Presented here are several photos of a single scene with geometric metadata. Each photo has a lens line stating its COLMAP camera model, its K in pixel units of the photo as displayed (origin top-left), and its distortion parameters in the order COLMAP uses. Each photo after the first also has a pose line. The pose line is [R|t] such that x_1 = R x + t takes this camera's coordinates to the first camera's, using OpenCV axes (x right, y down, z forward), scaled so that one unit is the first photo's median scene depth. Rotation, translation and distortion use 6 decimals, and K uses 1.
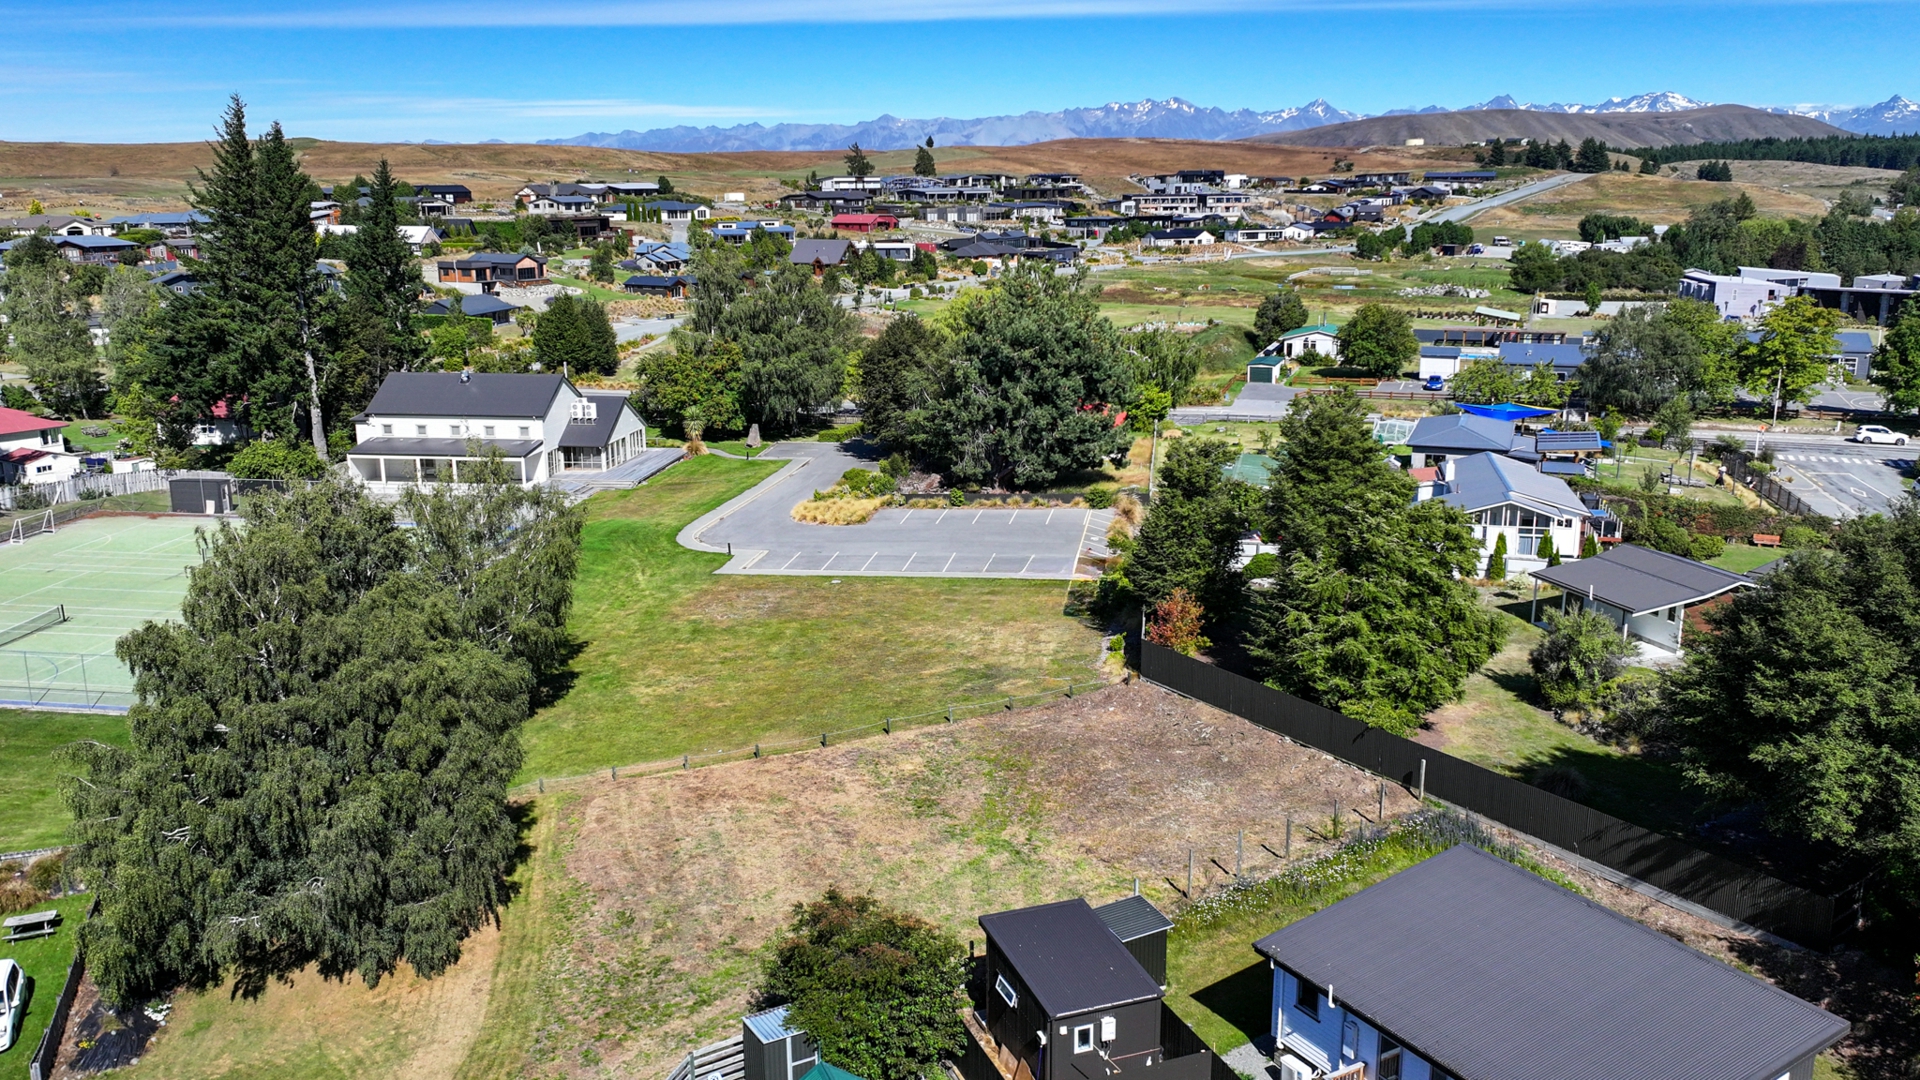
lens RADIAL K [[1535.3, 0, 956.8], [0, 1535.3, 536.3], [0, 0, 1]] dist [0.001924, -0.000083]
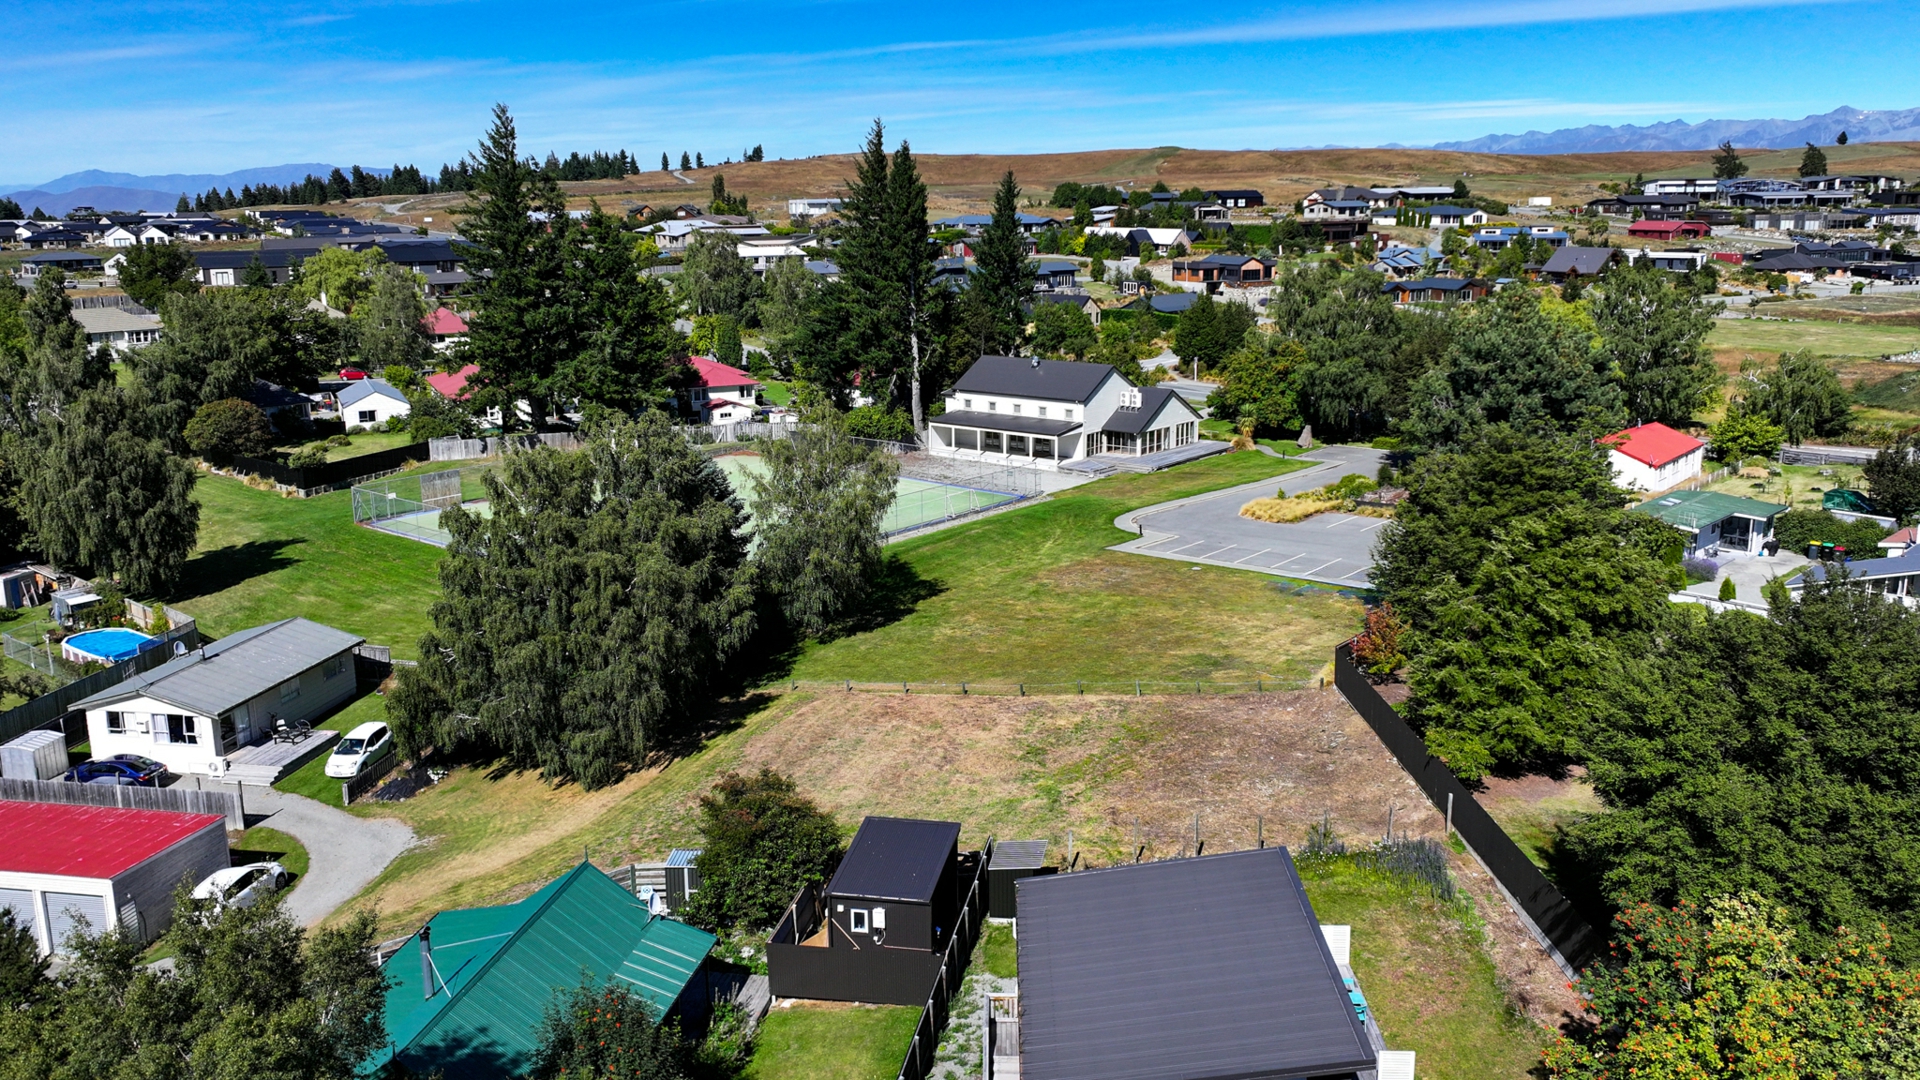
lens RADIAL K [[1535.3, 0, 958.1], [0, 1535.3, 543.8], [0, 0, 1]] dist [0.001924, -0.000083]
pose [[0.850557, 0.115685, -0.513001, 0.207895], [-0.114458, 0.992842, 0.034120, -0.002971], [0.513276, 0.029696, 0.857710, 0.004596]]
